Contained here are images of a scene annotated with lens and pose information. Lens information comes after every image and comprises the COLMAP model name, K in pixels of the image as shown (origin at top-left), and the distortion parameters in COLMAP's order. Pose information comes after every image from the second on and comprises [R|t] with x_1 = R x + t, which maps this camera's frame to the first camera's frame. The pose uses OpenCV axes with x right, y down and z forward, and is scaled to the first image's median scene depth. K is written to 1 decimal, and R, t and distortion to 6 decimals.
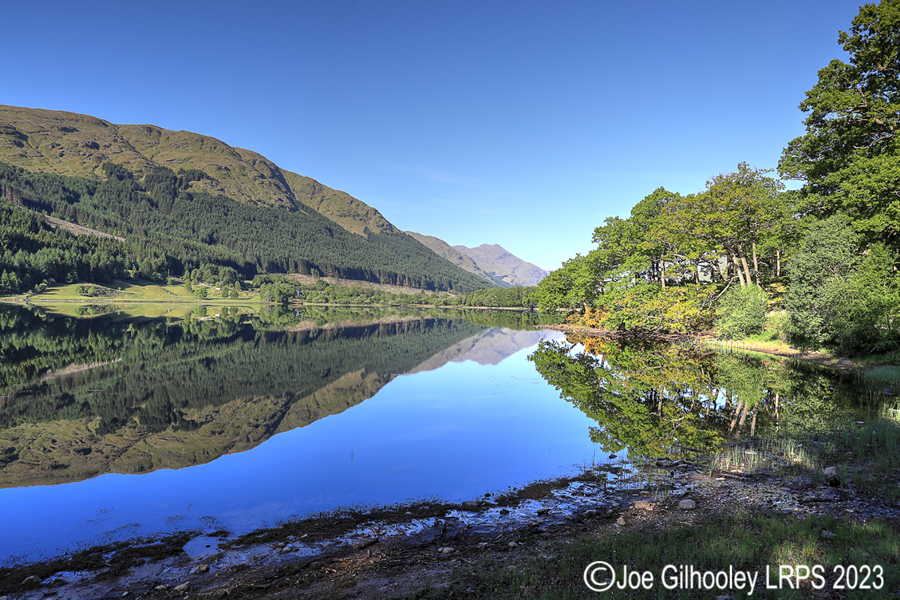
lens RADIAL K [[670.3, 0, 447.7], [0, 670.3, 301.1], [0, 0, 1]] dist [-0.001972, 0.014064]
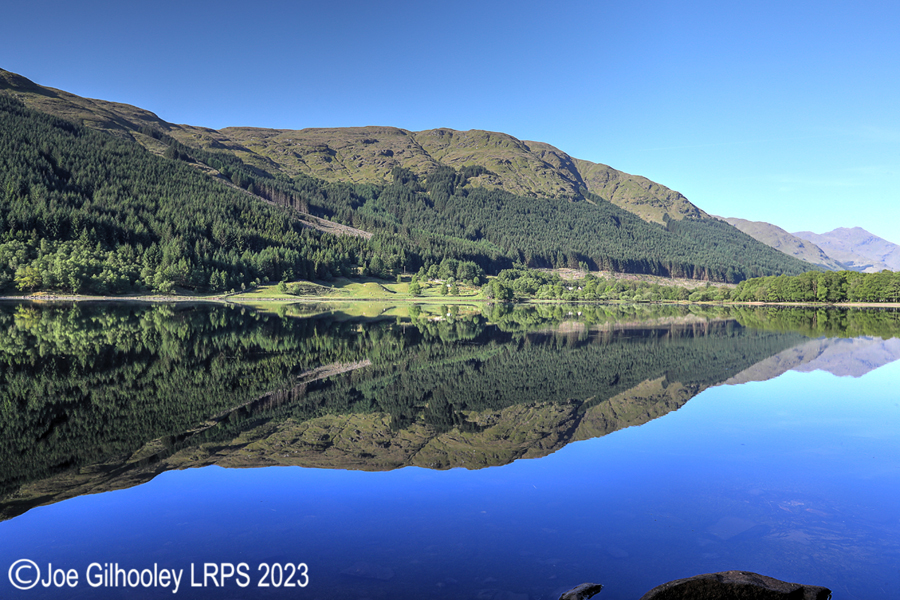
lens RADIAL K [[670.3, 0, 444.9], [0, 670.3, 282.9], [0, 0, 1]] dist [-0.001972, 0.014064]
pose [[0.875952, -0.020030, -0.481982, 0.052188], [0.008412, 0.999620, -0.026254, 0.001198], [0.482324, 0.018943, 0.875788, 0.130980]]
